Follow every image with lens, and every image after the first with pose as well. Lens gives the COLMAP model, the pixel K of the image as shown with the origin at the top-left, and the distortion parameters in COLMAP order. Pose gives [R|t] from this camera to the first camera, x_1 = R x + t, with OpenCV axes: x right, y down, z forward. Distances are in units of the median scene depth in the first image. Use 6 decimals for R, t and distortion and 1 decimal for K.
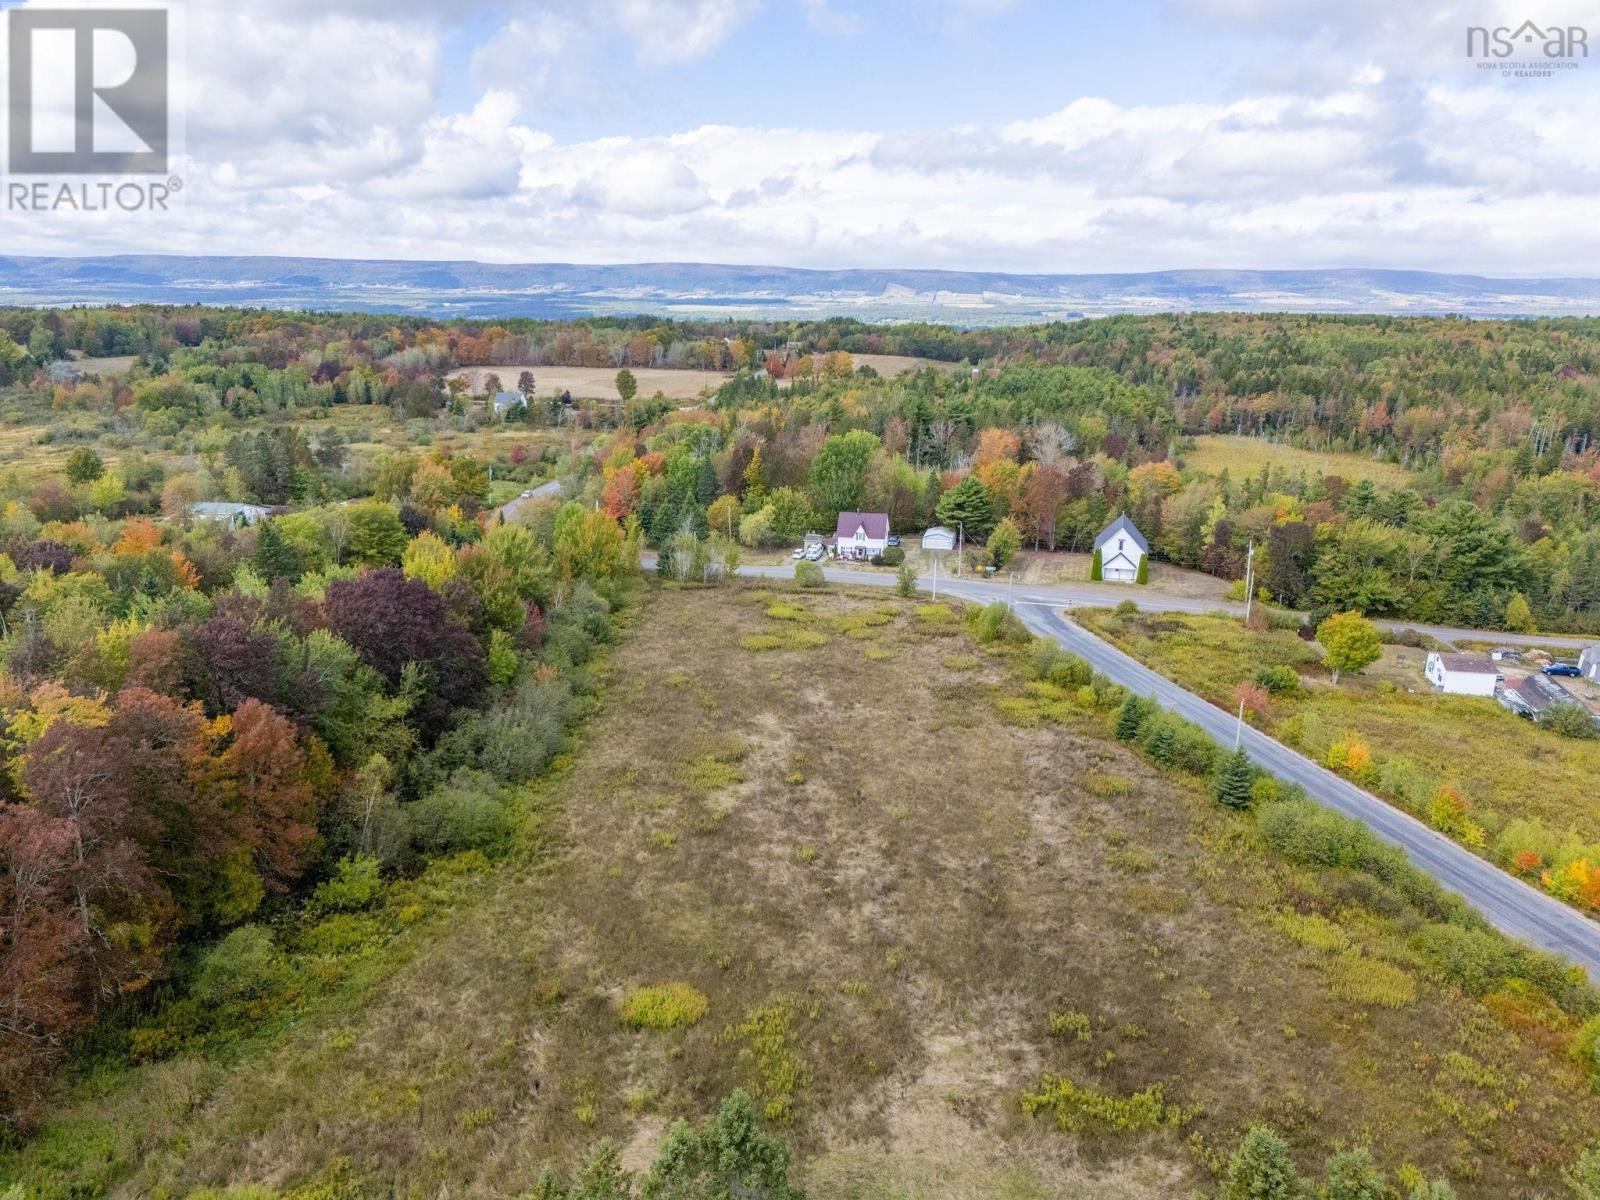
lens RADIAL K [[1190.8, 0, 800.8], [0, 1190.8, 587.9], [0, 0, 1]] dist [0.063893, -0.057529]
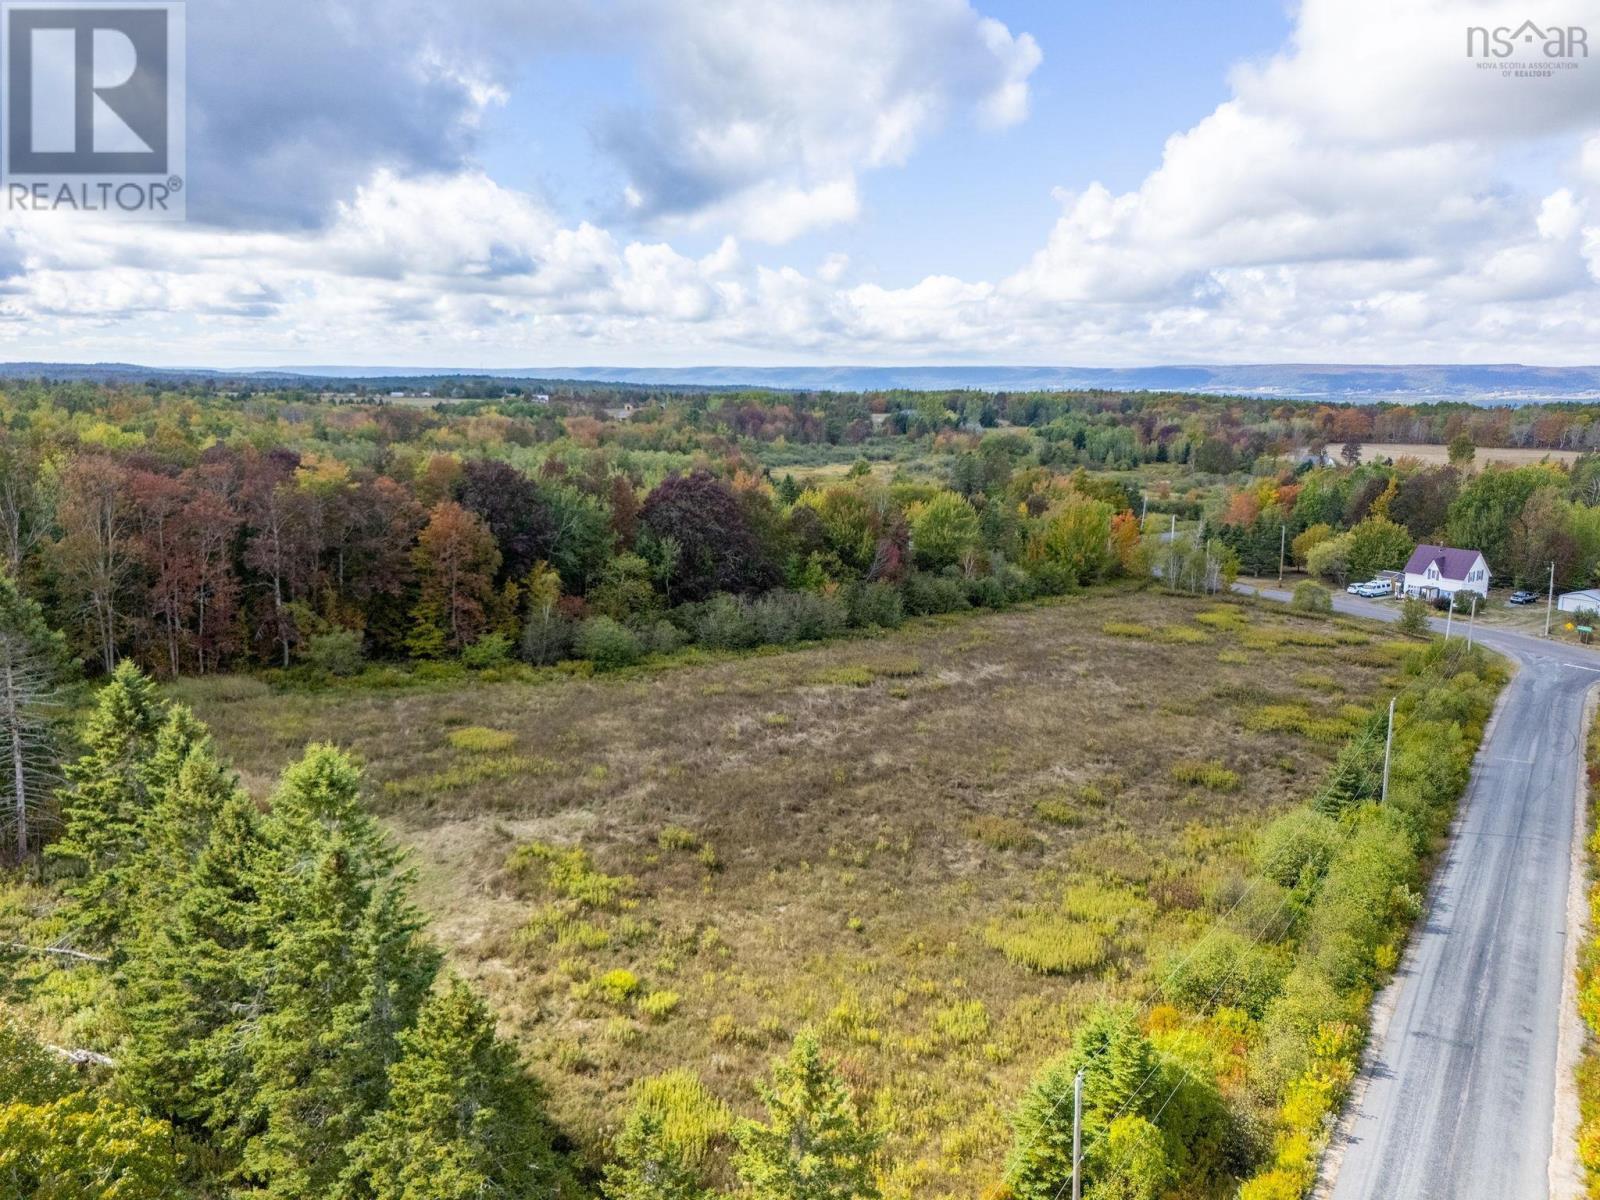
lens RADIAL K [[1190.8, 0, 799.5], [0, 1190.8, 603.9], [0, 0, 1]] dist [0.063893, -0.057529]
pose [[0.696990, 0.127993, -0.705565, 0.341061], [-0.180583, 0.983560, 0.000033, 0.055659], [0.693970, 0.127390, 0.708645, 0.126913]]
